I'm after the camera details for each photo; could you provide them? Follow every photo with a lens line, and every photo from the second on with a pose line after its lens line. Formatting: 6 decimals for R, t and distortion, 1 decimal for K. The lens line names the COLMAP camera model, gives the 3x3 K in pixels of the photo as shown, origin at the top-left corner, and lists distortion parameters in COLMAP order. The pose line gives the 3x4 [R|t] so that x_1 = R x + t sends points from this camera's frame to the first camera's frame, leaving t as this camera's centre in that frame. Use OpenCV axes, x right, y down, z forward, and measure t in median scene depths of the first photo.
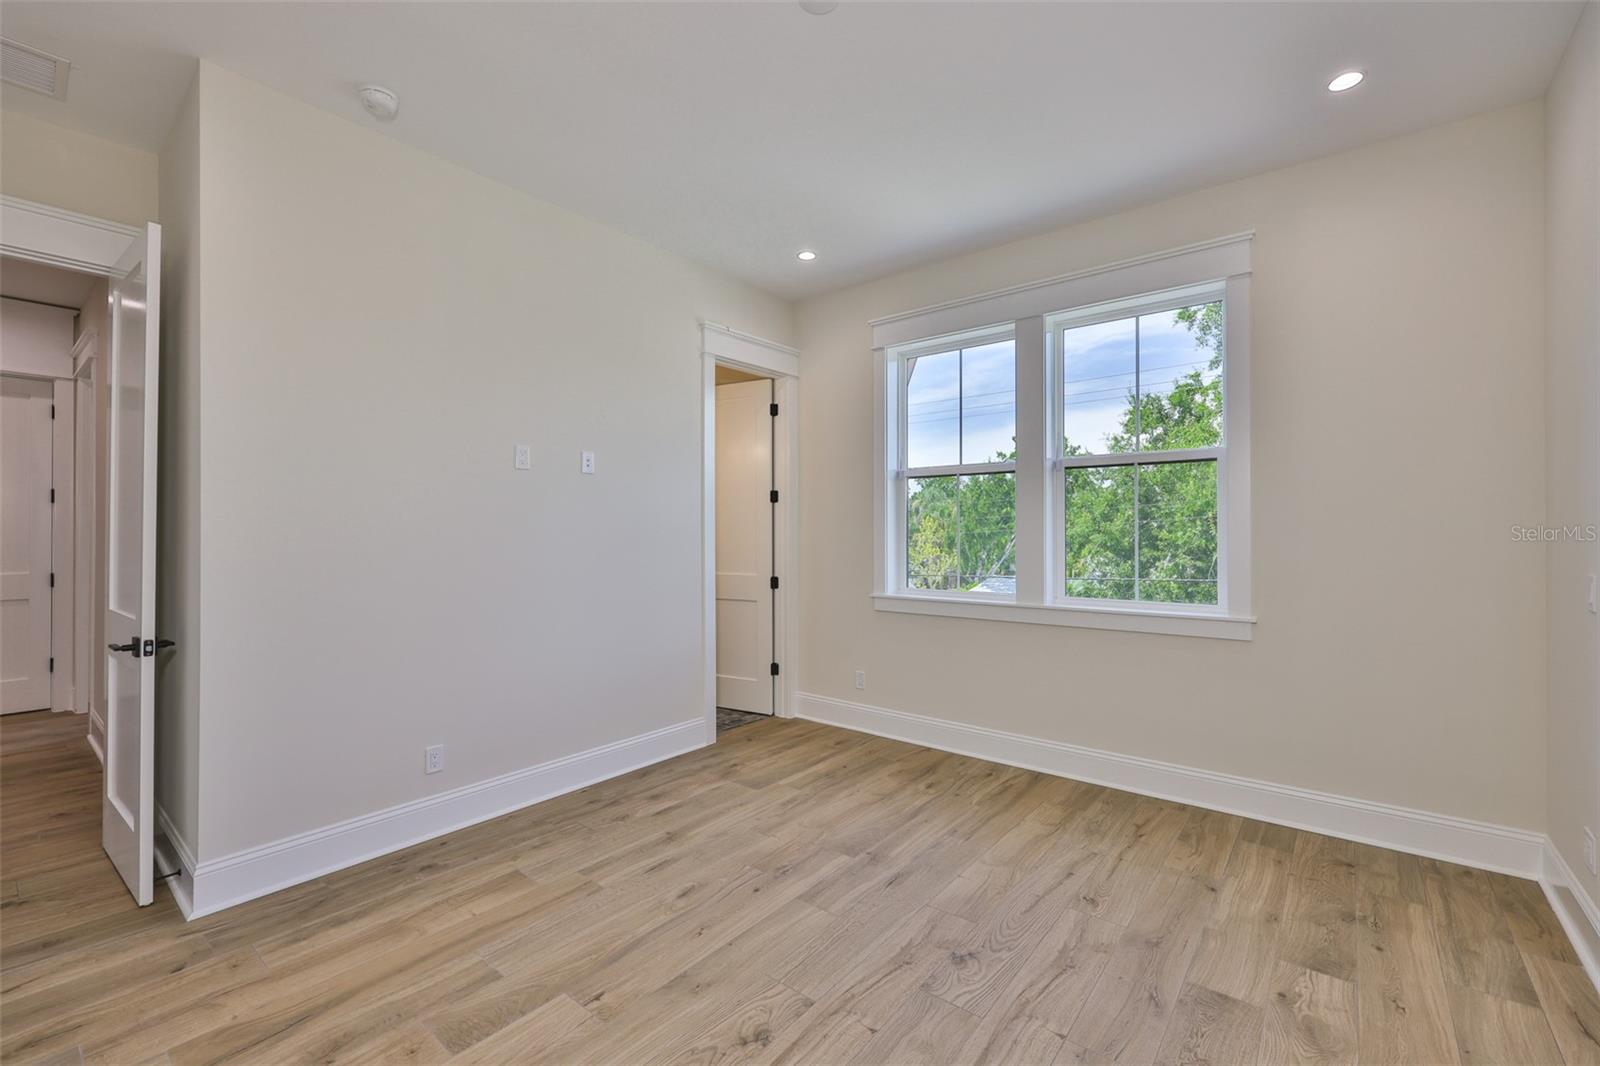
lens RADIAL K [[685.8, 0, 800.0], [0, 685.8, 533.0], [0, 0, 1]] dist [-0.001238, -0.000085]
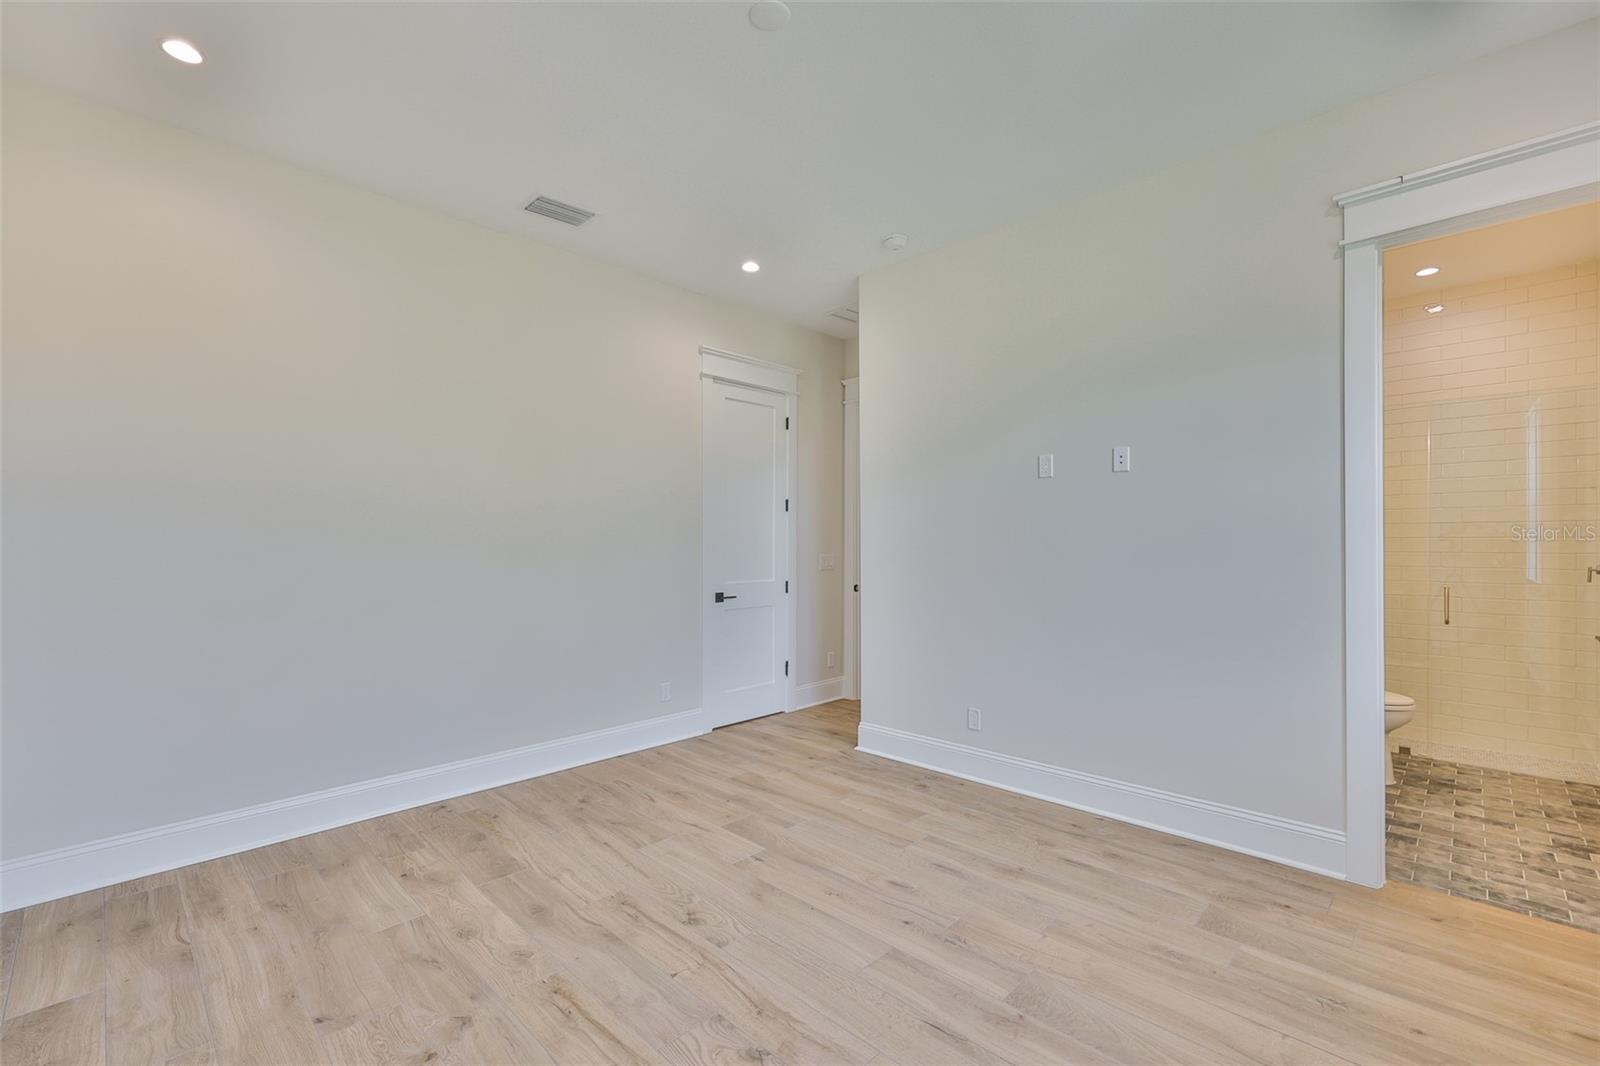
lens RADIAL K [[685.8, 0, 800.0], [0, 685.8, 533.0], [0, 0, 1]] dist [-0.001238, -0.000085]
pose [[-0.098680, -0.008344, -0.995084, 0.804289], [0.003152, 0.999957, -0.008697, 0.000601], [0.995114, -0.003995, -0.098649, 0.868206]]
